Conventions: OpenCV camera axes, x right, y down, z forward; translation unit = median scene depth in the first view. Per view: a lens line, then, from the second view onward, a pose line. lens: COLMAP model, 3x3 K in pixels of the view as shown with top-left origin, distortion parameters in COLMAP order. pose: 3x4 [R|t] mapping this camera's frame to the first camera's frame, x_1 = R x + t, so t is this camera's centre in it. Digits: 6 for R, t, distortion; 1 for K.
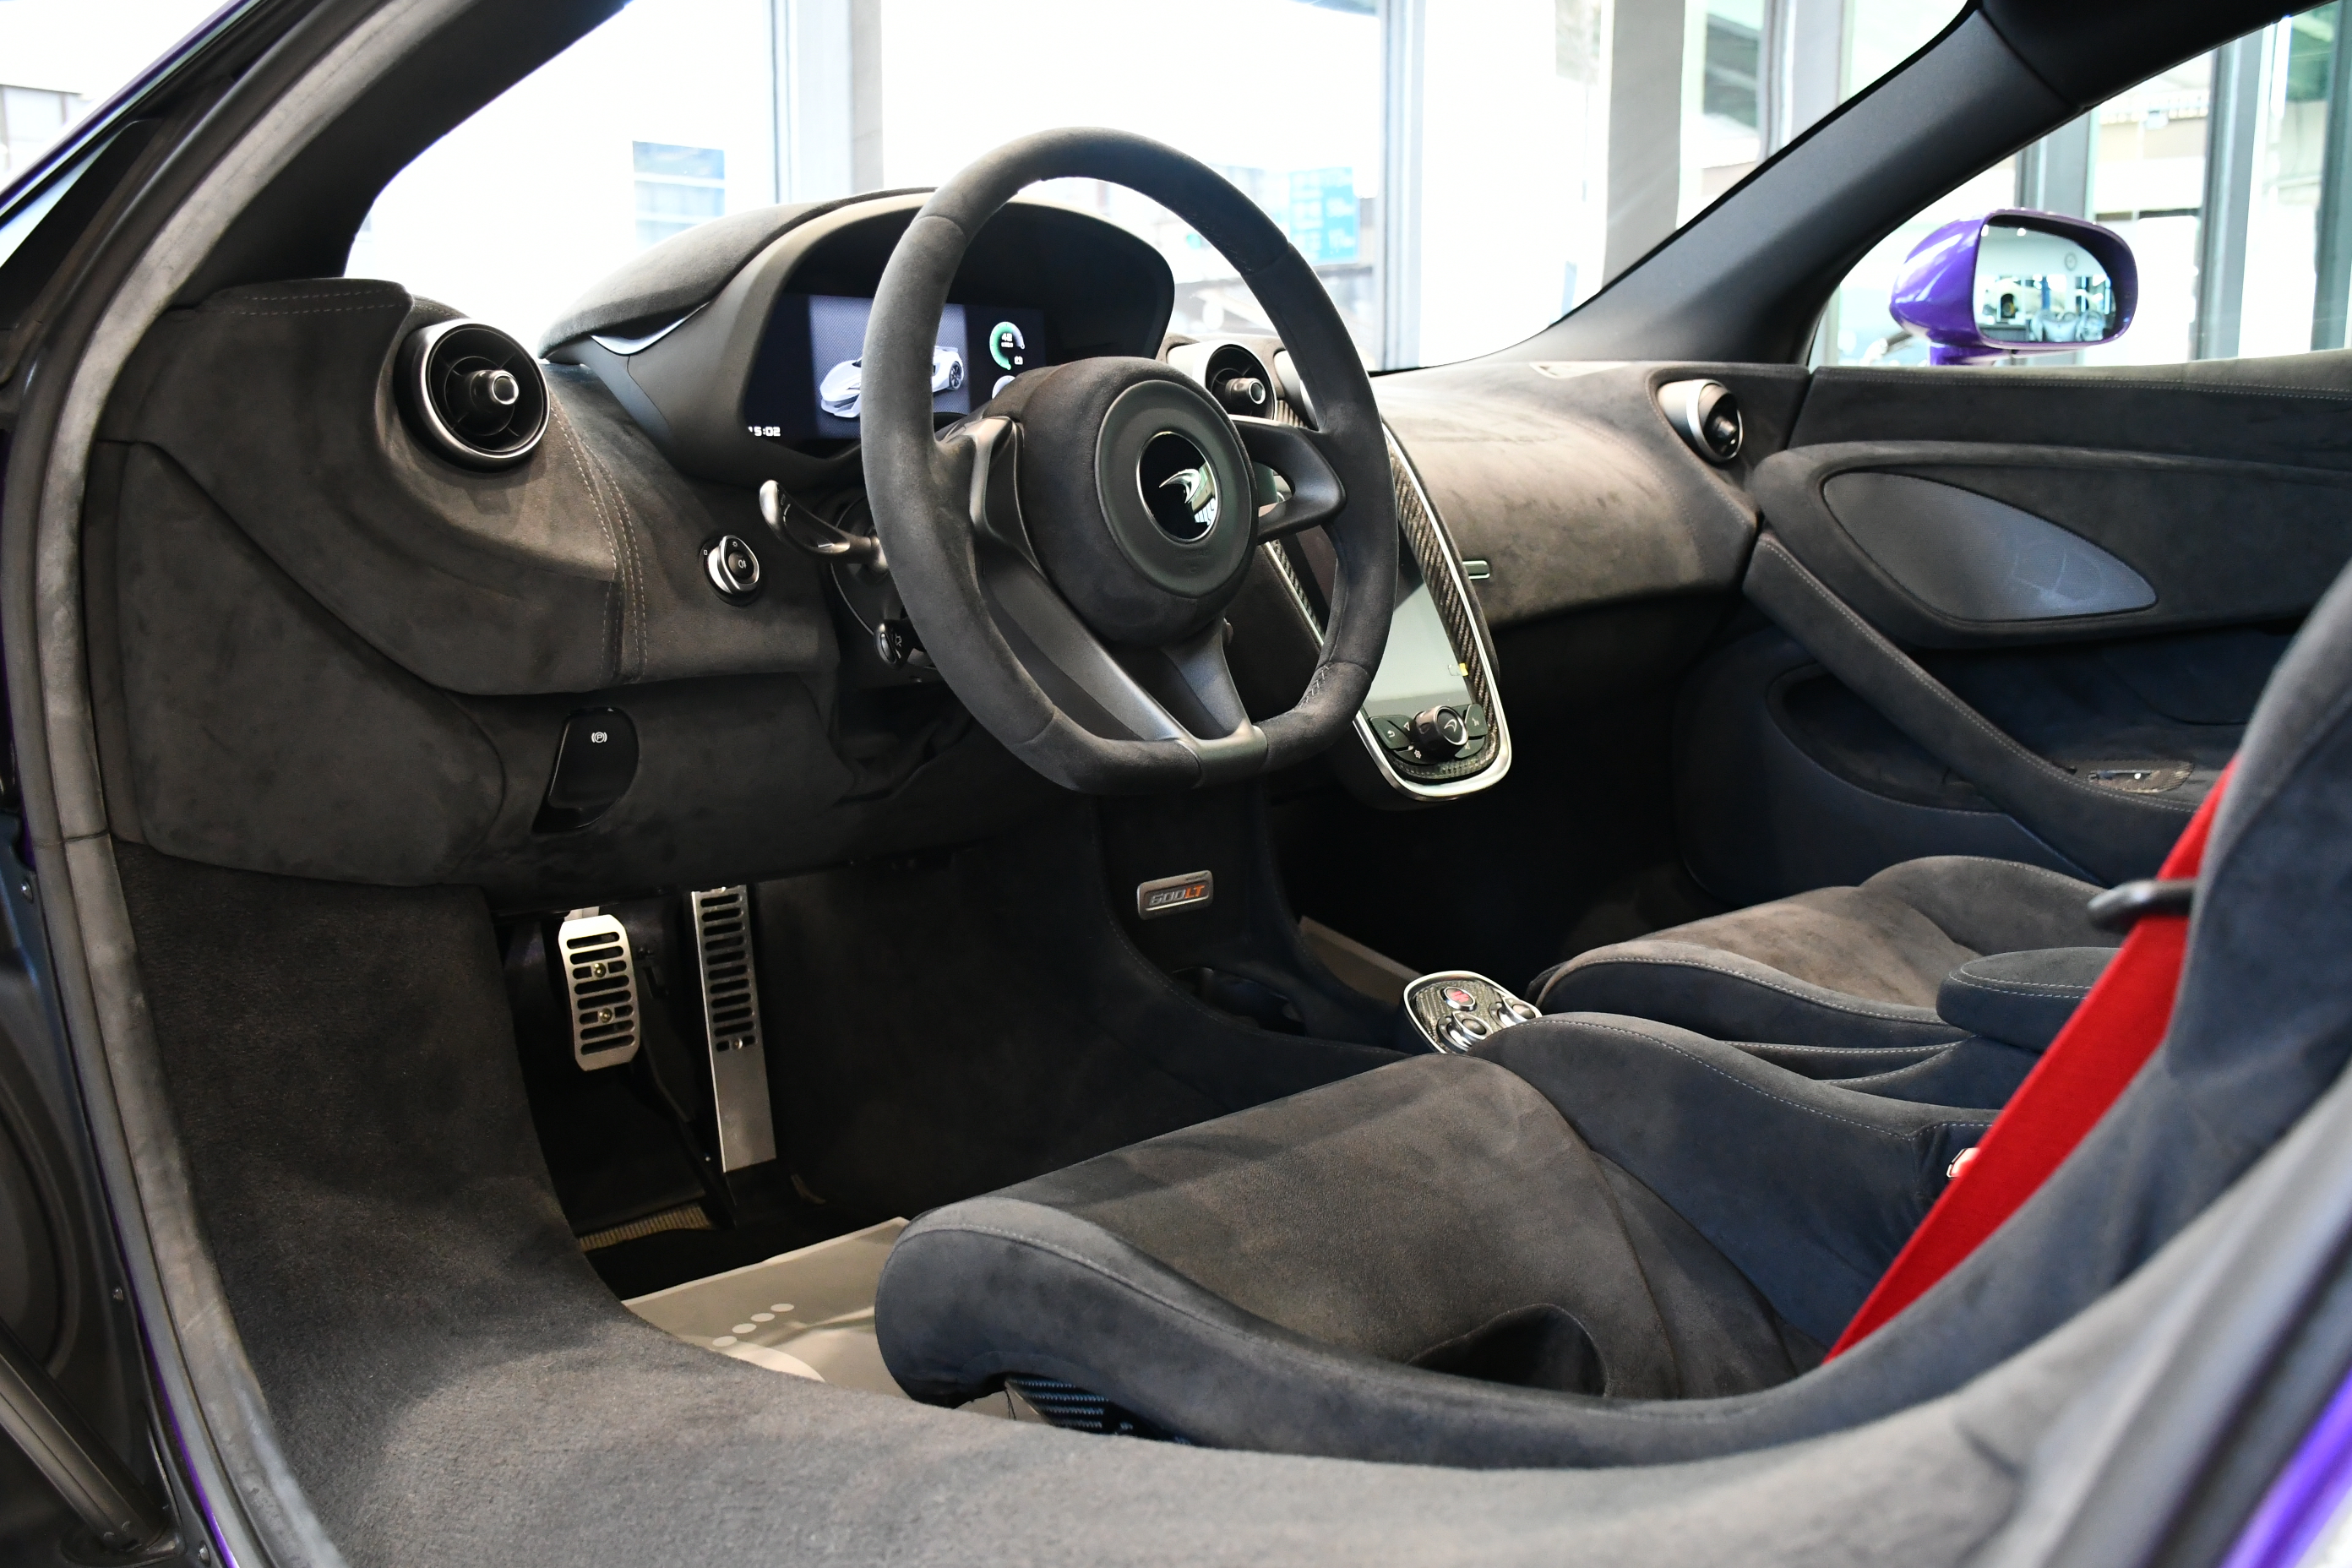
lens RADIAL K [[2337.2, 0, 1176.0], [0, 2337.2, 784.0], [0, 0, 1]] dist [-0.009374, 0.005369]
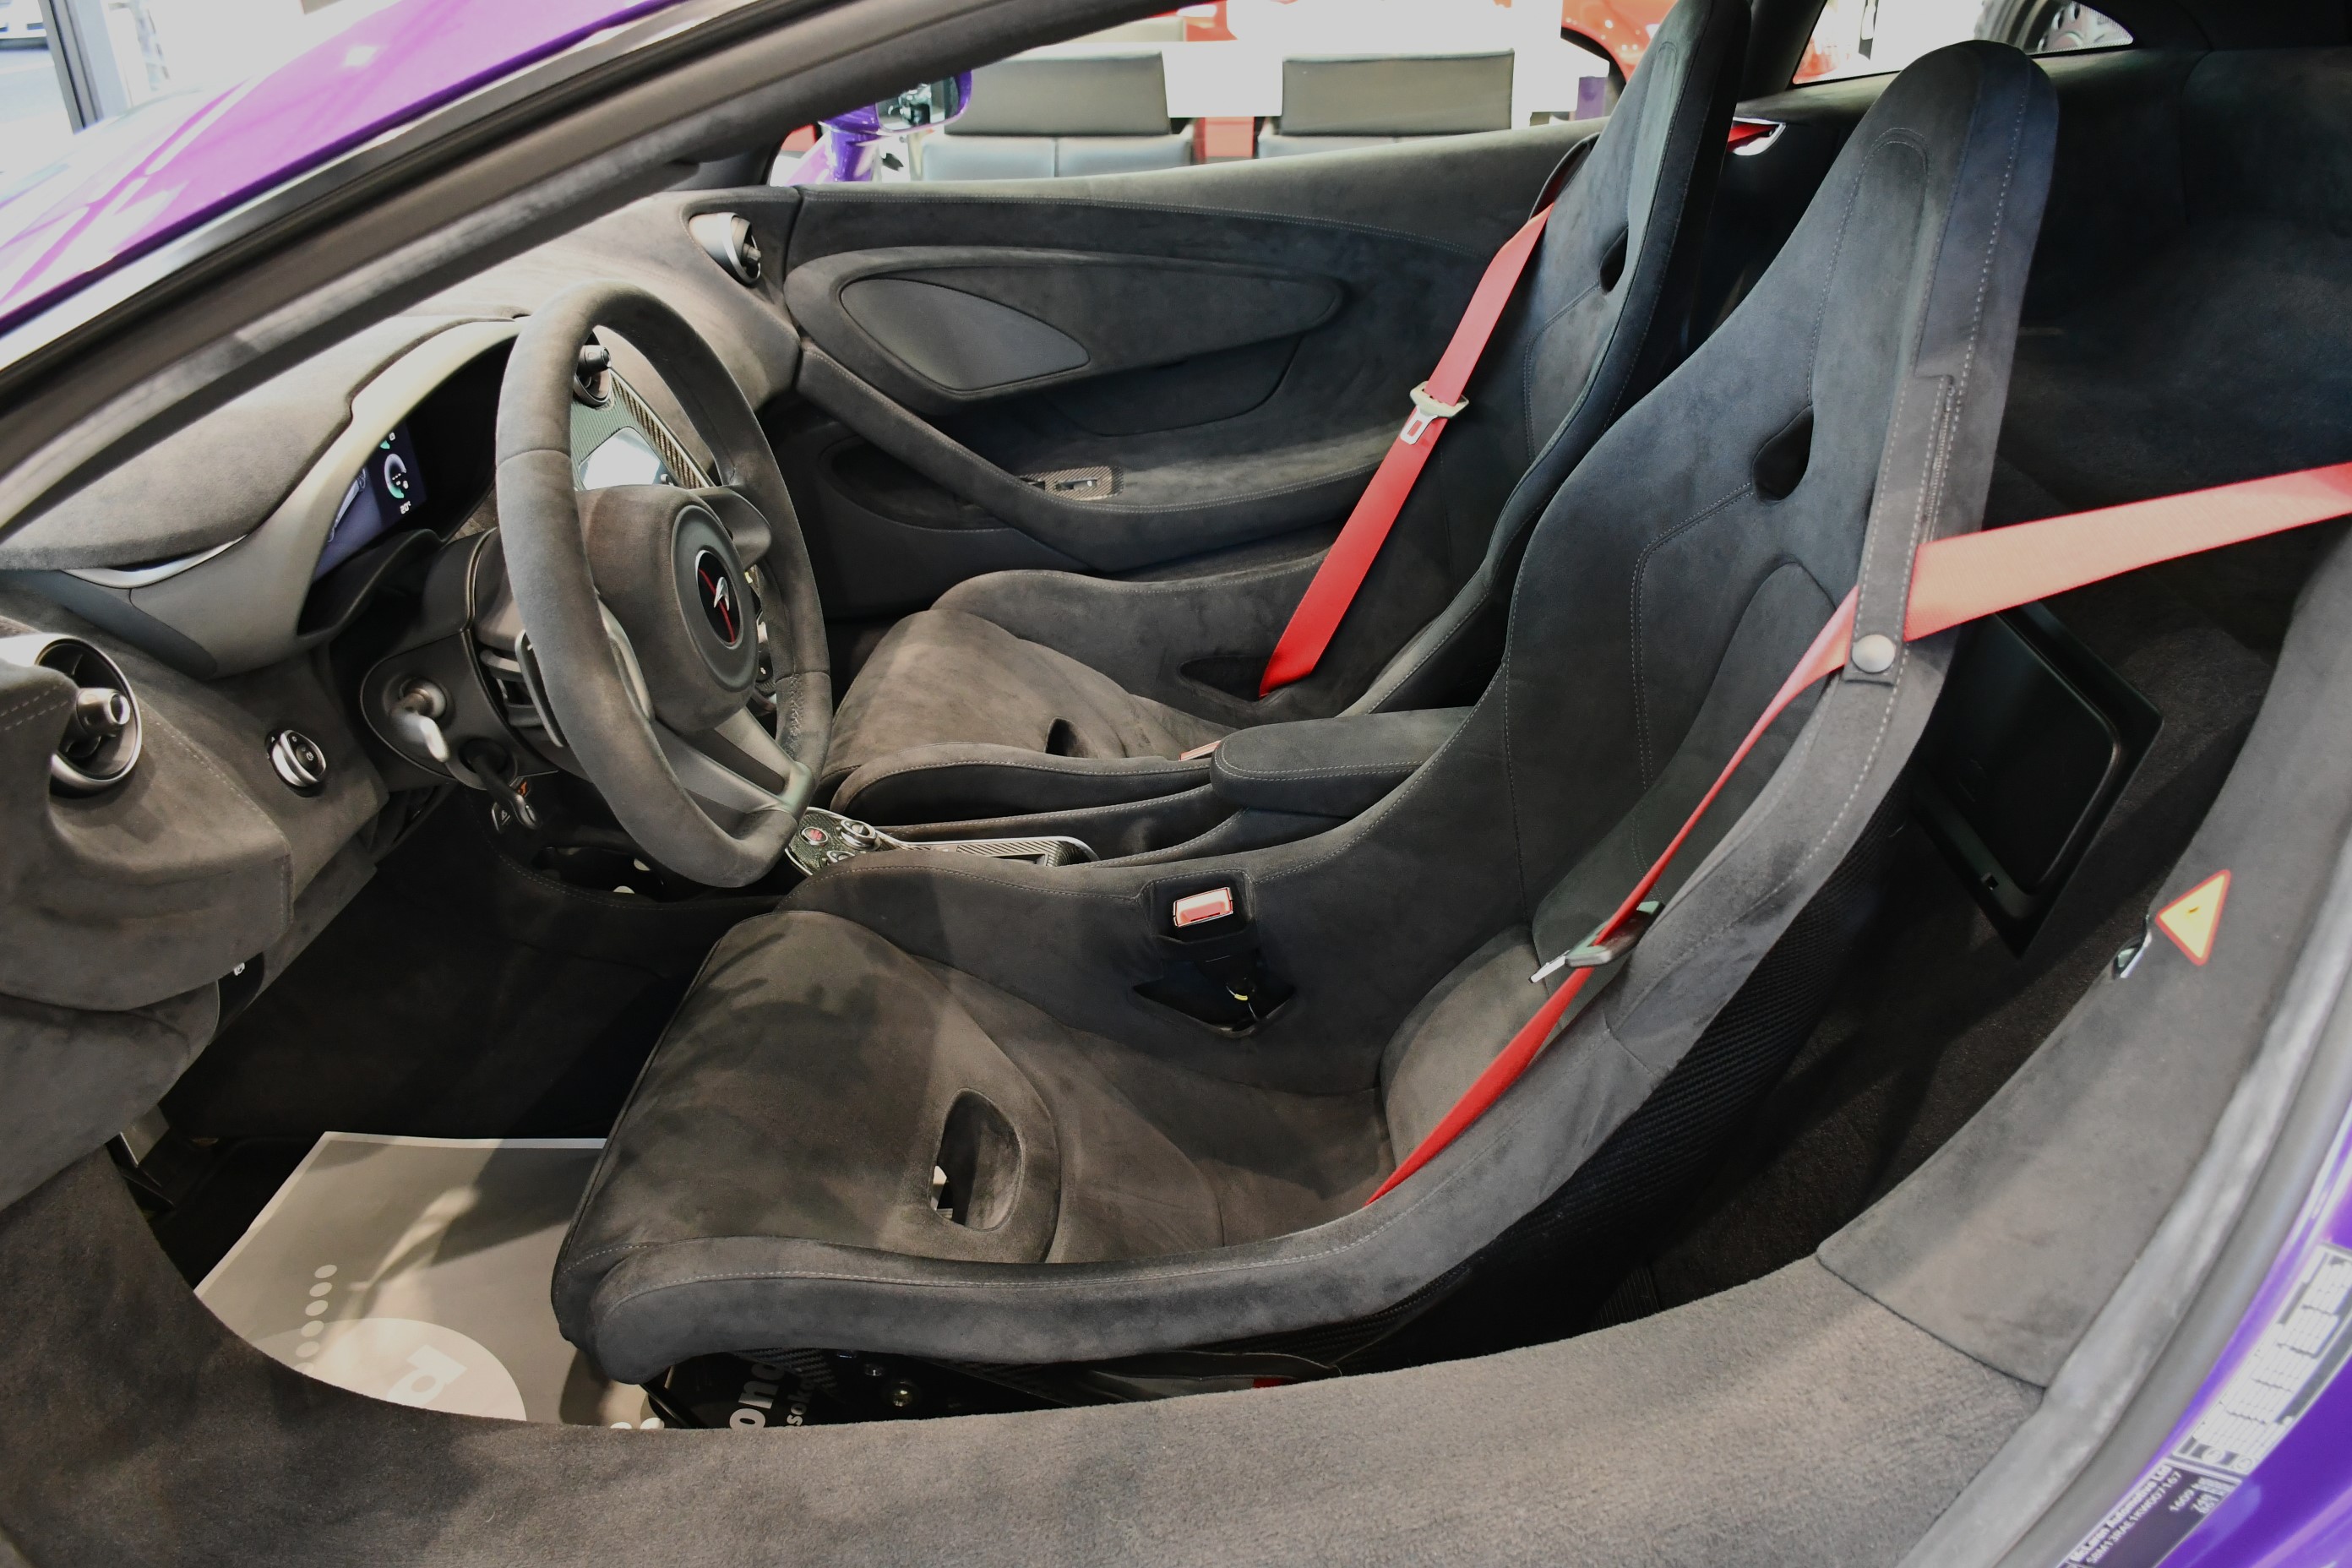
lens RADIAL K [[1893.4, 0, 1176.0], [0, 1893.4, 784.0], [0, 0, 1]] dist [-0.034082, -0.001470]
pose [[0.727571, -0.326196, 0.603520, -0.297477], [0.100619, 0.920951, 0.376464, -0.257582], [-0.678613, -0.213178, 0.702879, 0.114771]]
